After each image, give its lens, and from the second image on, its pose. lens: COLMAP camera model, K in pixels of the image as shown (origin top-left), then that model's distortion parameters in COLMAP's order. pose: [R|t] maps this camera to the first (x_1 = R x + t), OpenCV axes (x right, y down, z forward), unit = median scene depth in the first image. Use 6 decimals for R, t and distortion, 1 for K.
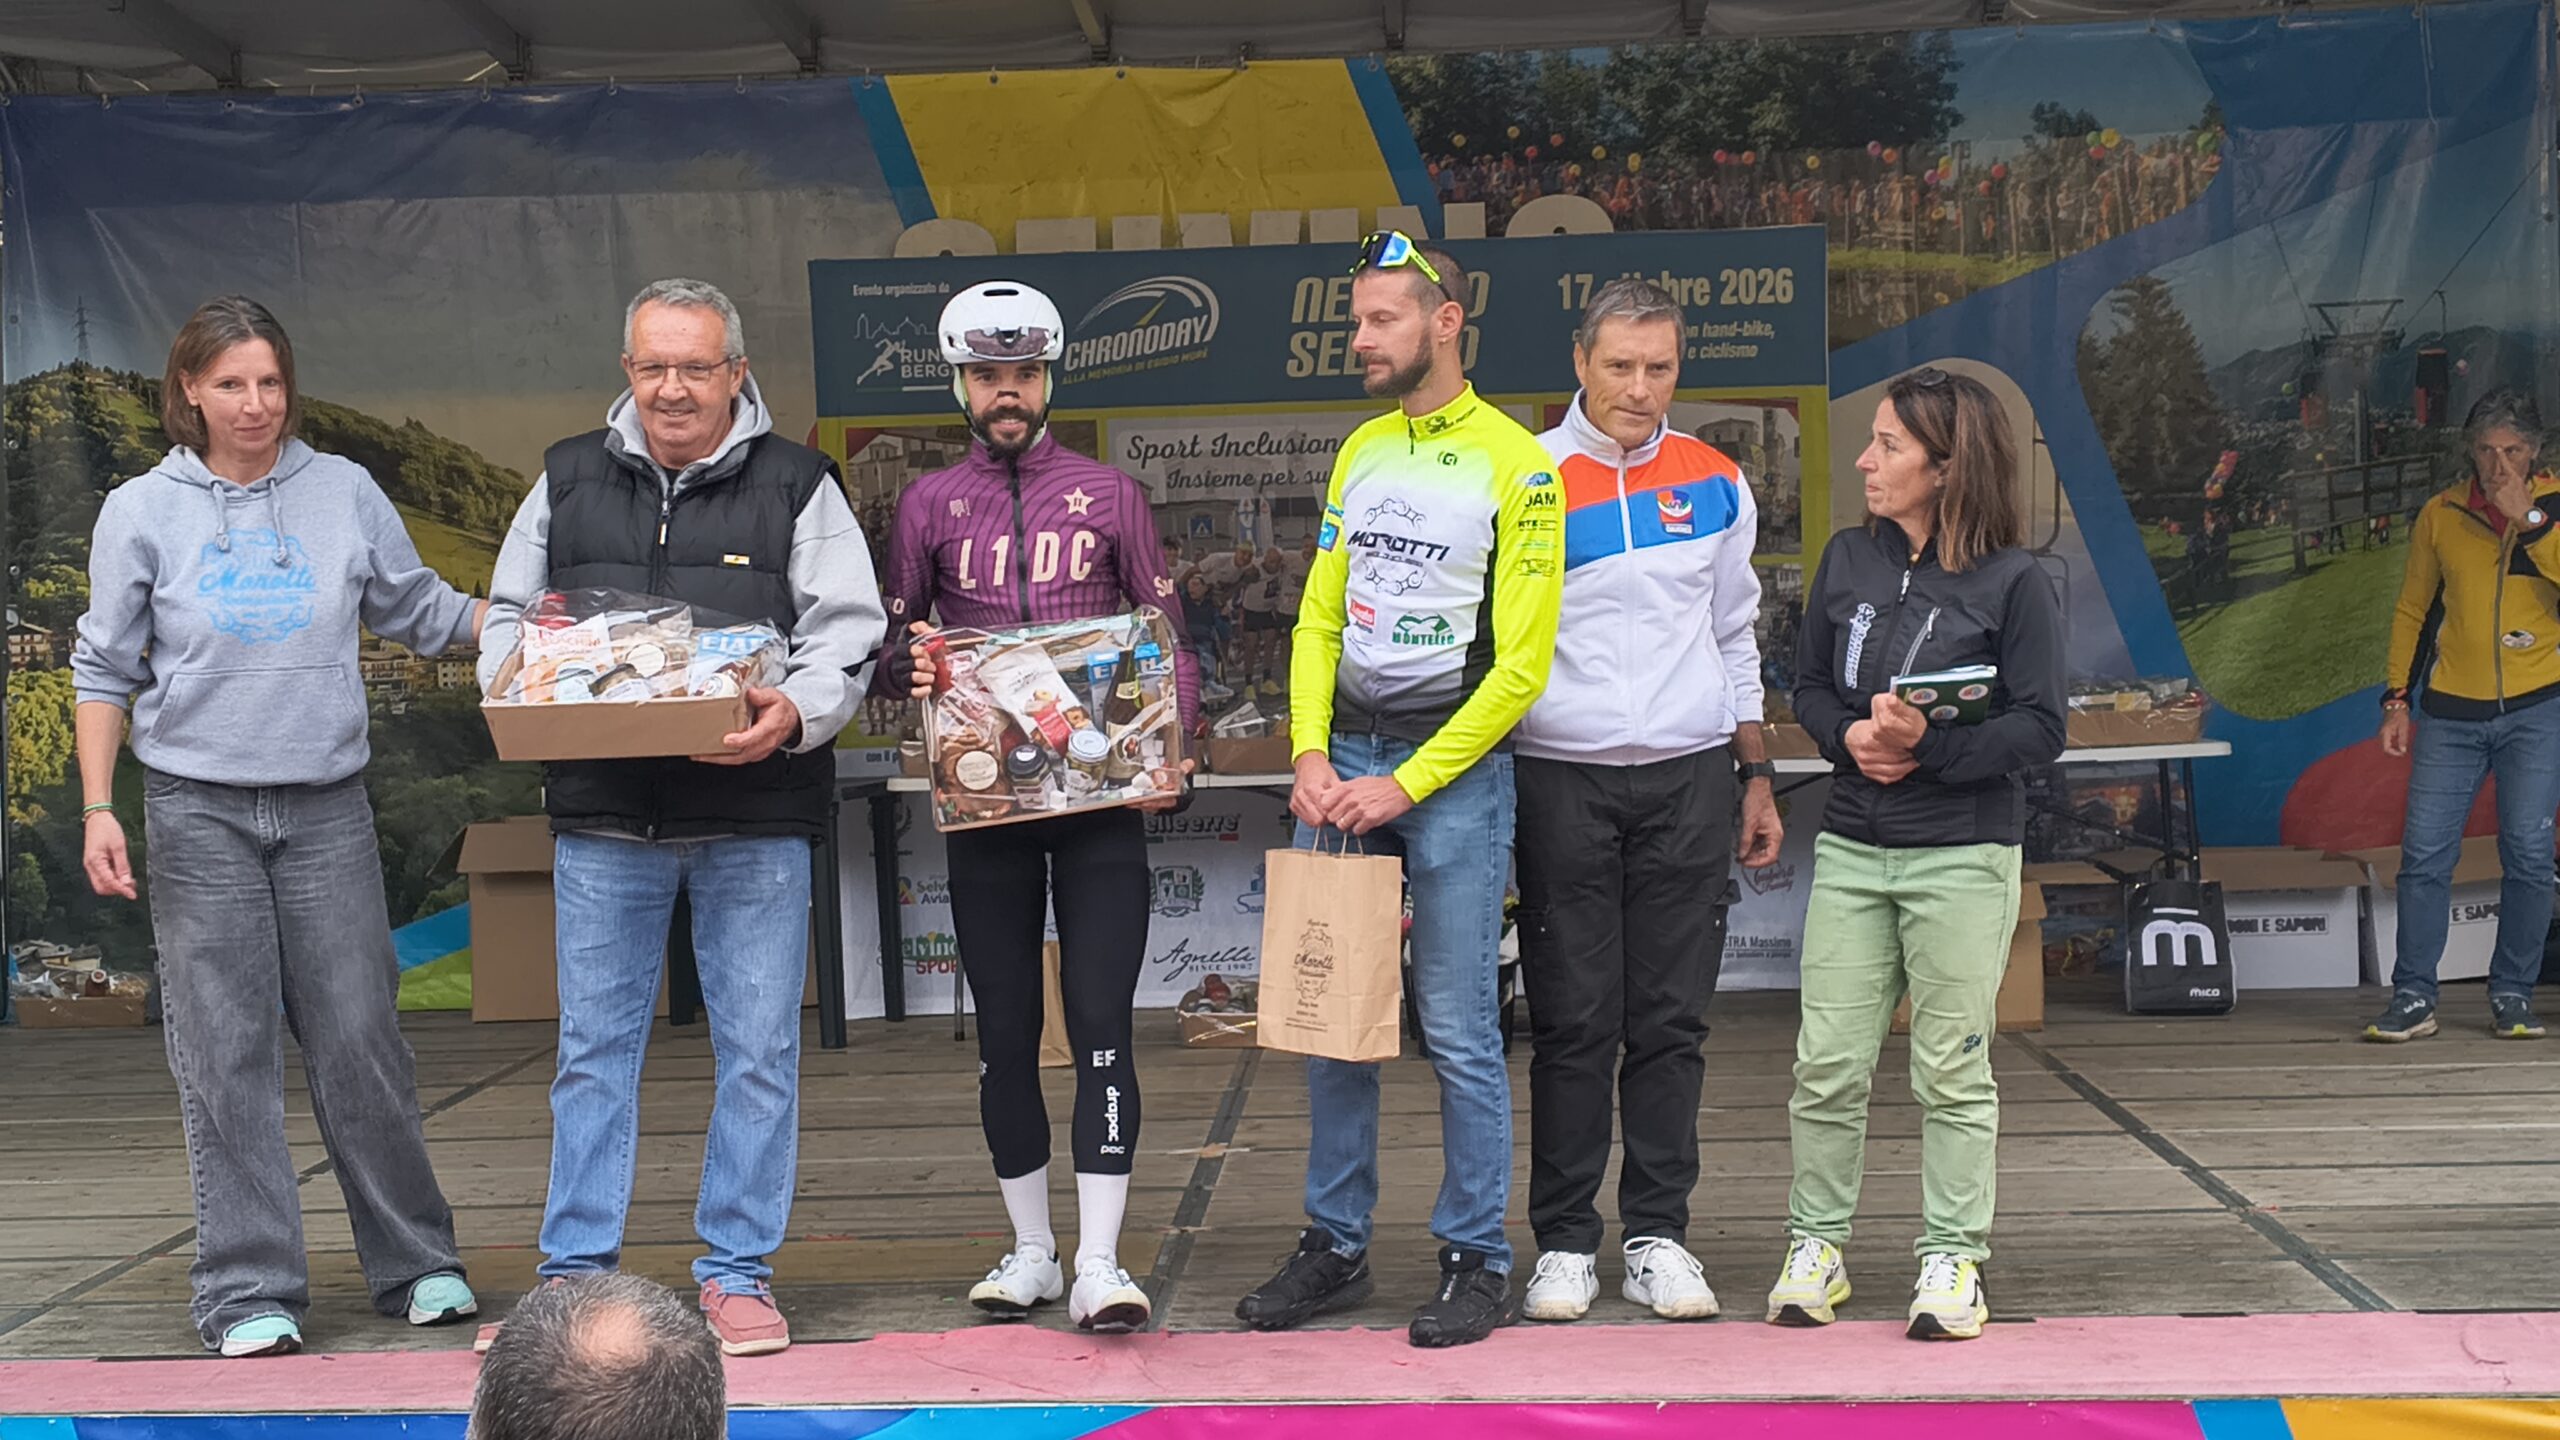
lens RADIAL K [[3622.5, 0, 1274.7], [0, 3622.5, 720.4], [0, 0, 1]] dist [0.067588, 0.000000]
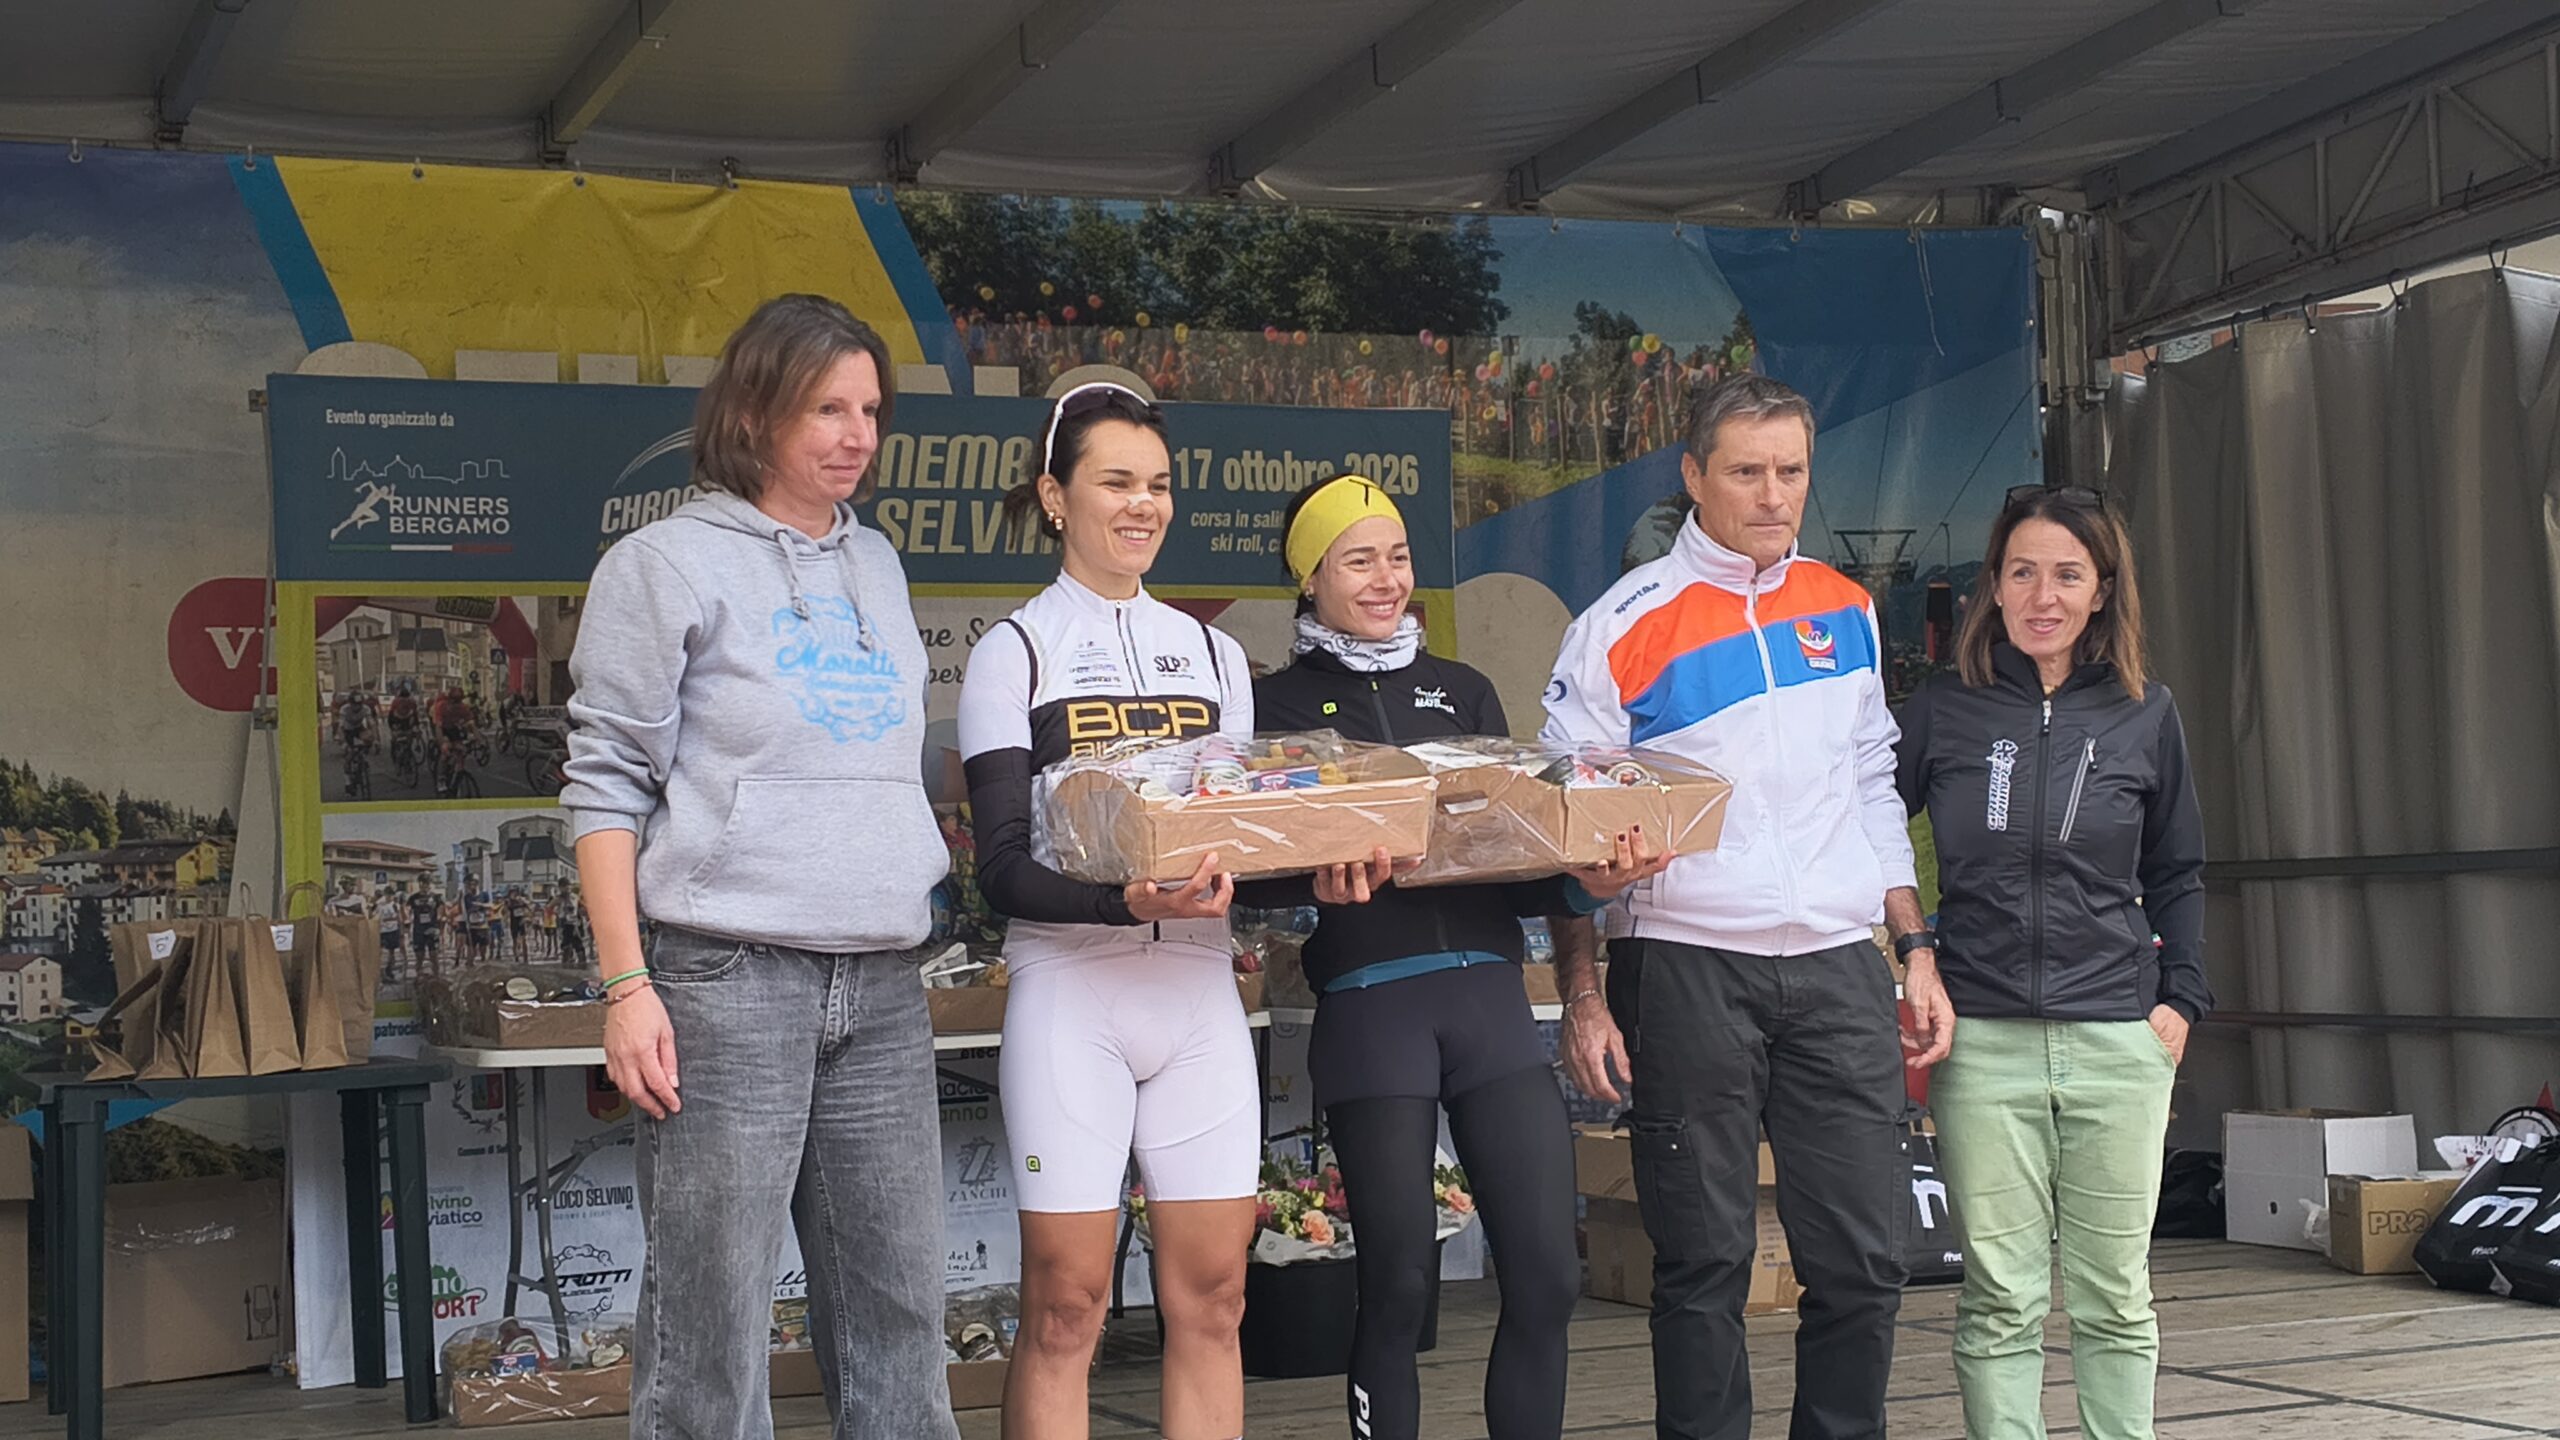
lens RADIAL K [[3622.5, 0, 1333.0], [0, 3622.5, 732.8], [0, 0, 1]] dist [0.067588, 0.000000]
pose [[0.892093, 0.019624, 0.451426, -0.258770], [0.020764, 0.996221, -0.084339, 0.015573], [-0.451375, 0.084612, 0.888314, 0.221290]]
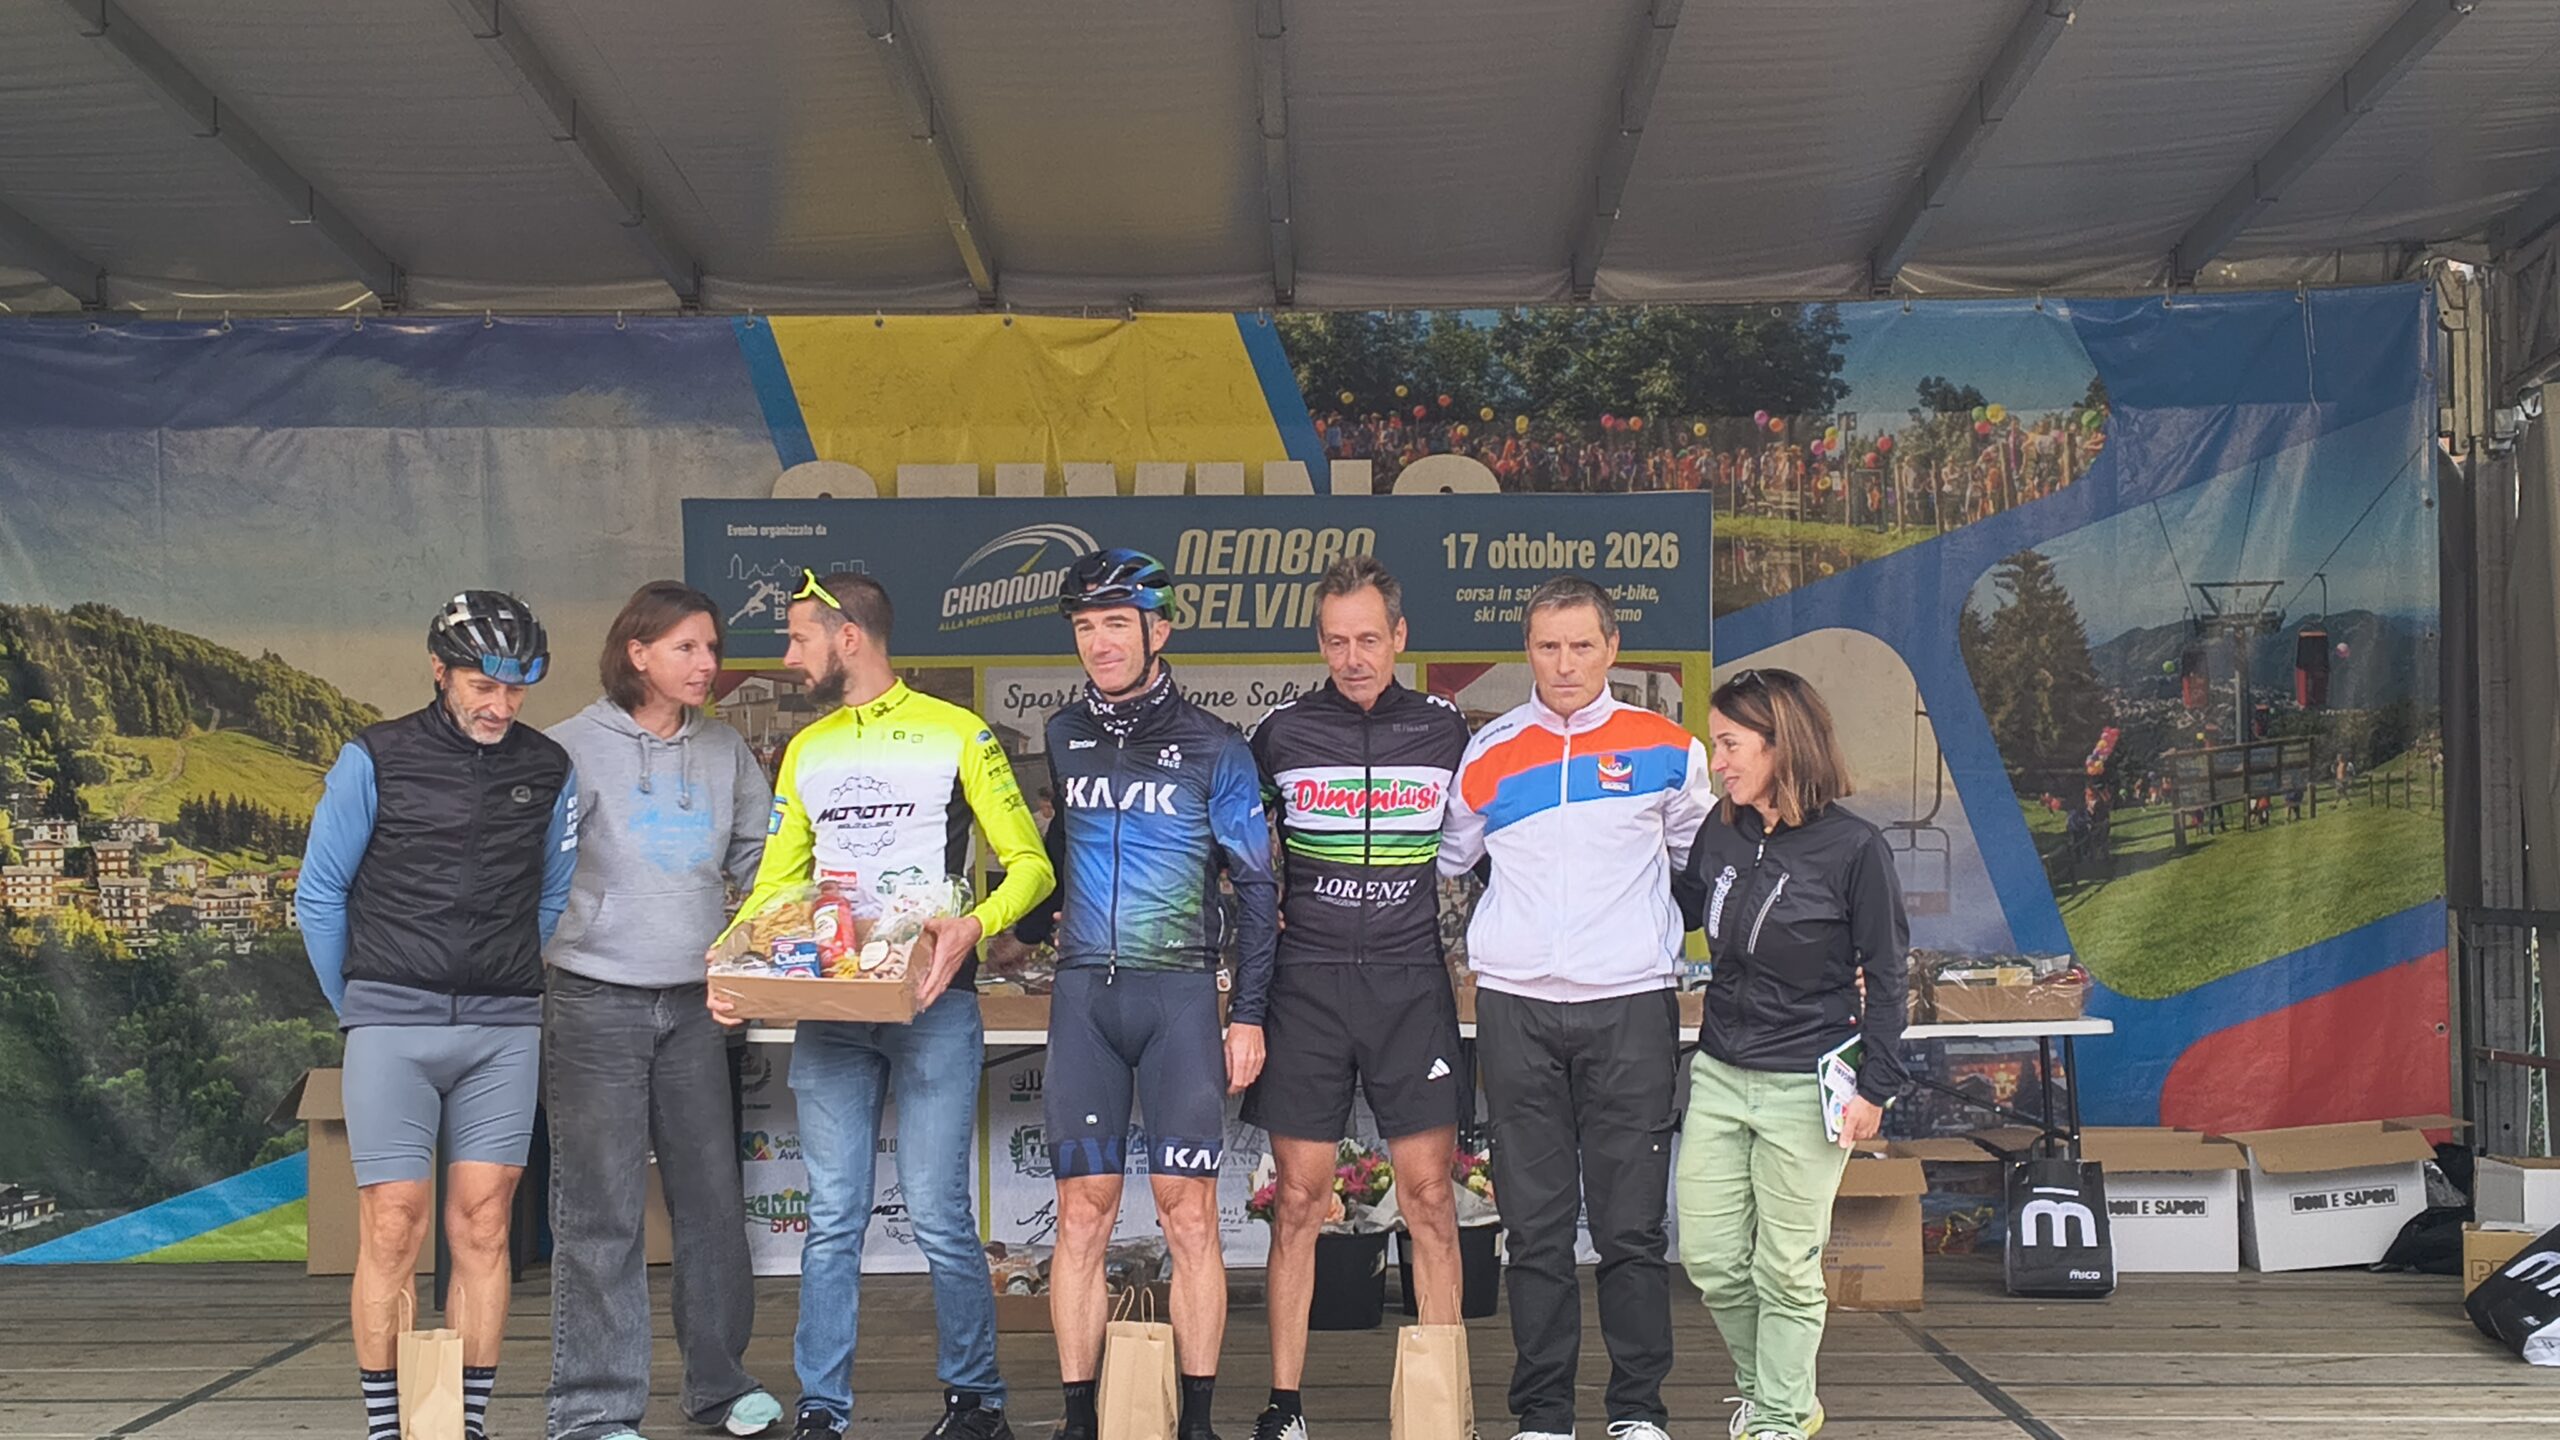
lens RADIAL K [[3622.5, 0, 1303.7], [0, 3622.5, 764.9], [0, 0, 1]] dist [0.067588, 0.000000]
pose [[0.998934, 0.023353, 0.039806, 0.001841], [-0.020910, 0.997936, -0.060710, 0.001149], [-0.041142, 0.059813, 0.997361, 0.016587]]
